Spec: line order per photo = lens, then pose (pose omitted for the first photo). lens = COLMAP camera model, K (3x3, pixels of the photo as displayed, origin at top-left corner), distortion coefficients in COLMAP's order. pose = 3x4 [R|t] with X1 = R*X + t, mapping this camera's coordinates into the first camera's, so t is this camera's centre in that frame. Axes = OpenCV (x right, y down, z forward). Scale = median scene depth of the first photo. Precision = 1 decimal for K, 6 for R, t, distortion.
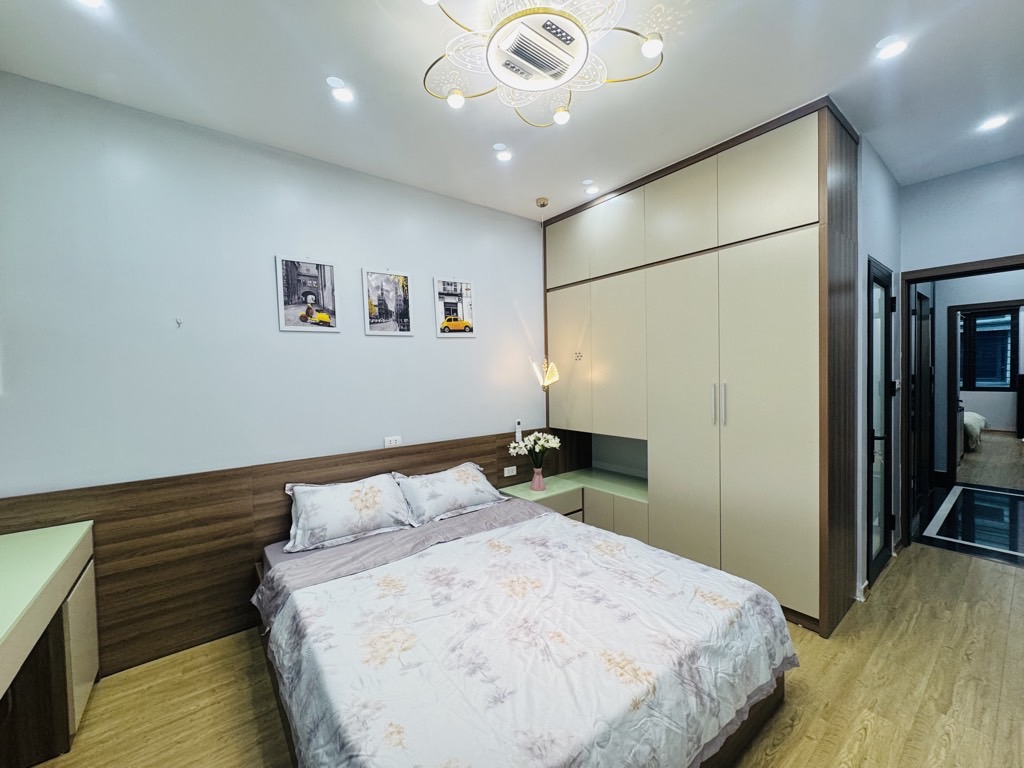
lens RADIAL K [[420.4, 0, 495.0], [0, 420.4, 385.2], [0, 0, 1]] dist [-0.003337, -0.000825]
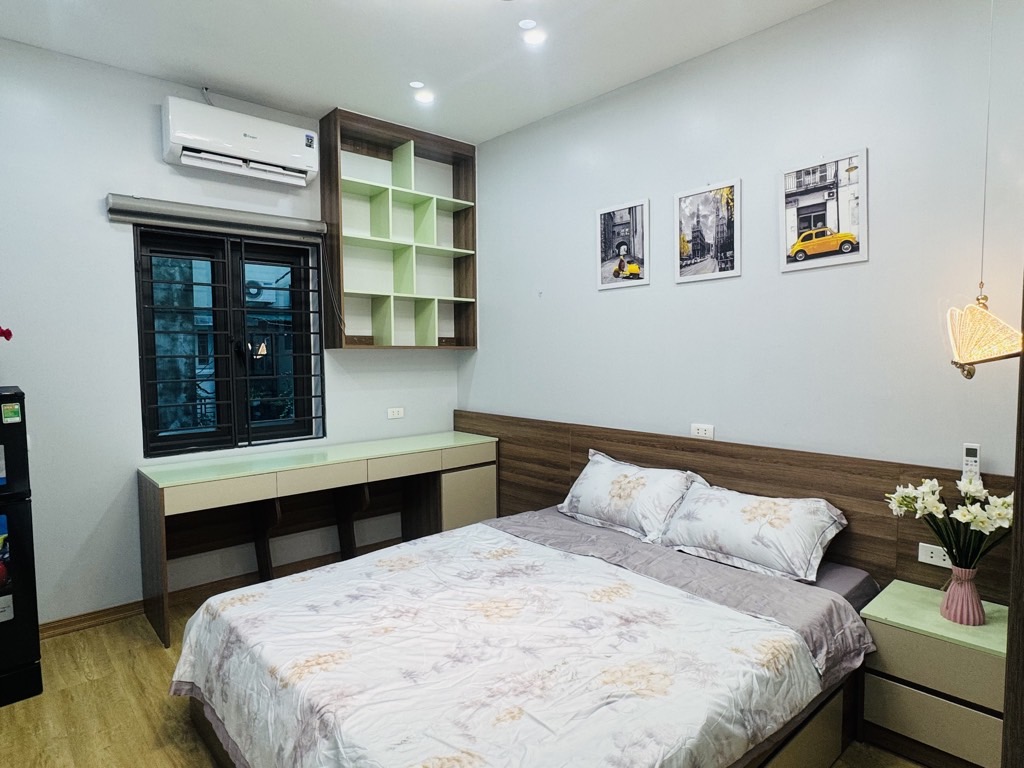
lens RADIAL K [[590.2, 0, 510.6], [0, 590.2, 384.2], [0, 0, 1]] dist [-0.004941, 0.000870]
pose [[0.086233, 0.082032, -0.992892, 0.731606], [-0.020606, 0.996538, 0.080544, -0.018170], [0.996062, 0.013514, 0.087625, 0.609203]]
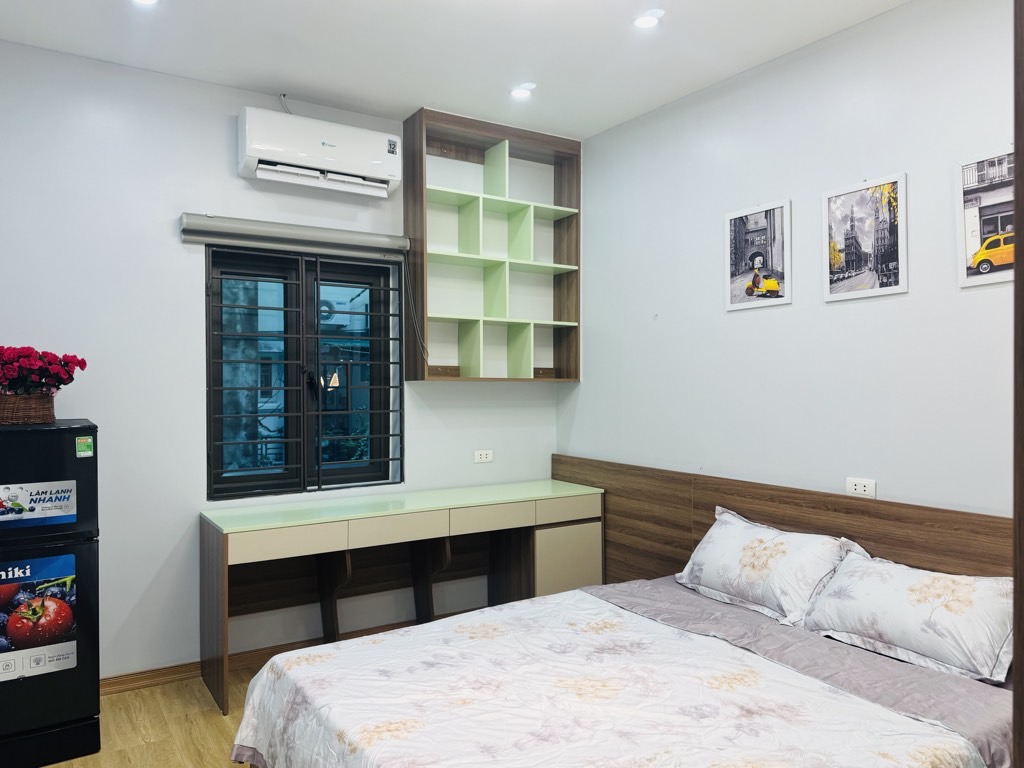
lens RADIAL K [[744.5, 0, 513.8], [0, 744.5, 385.2], [0, 0, 1]] dist [0.054890, -0.071641]
pose [[-0.072626, 0.028850, -0.996942, 0.811721], [-0.021933, 0.999294, 0.030515, -0.022432], [0.997118, 0.024082, -0.071942, 0.626730]]
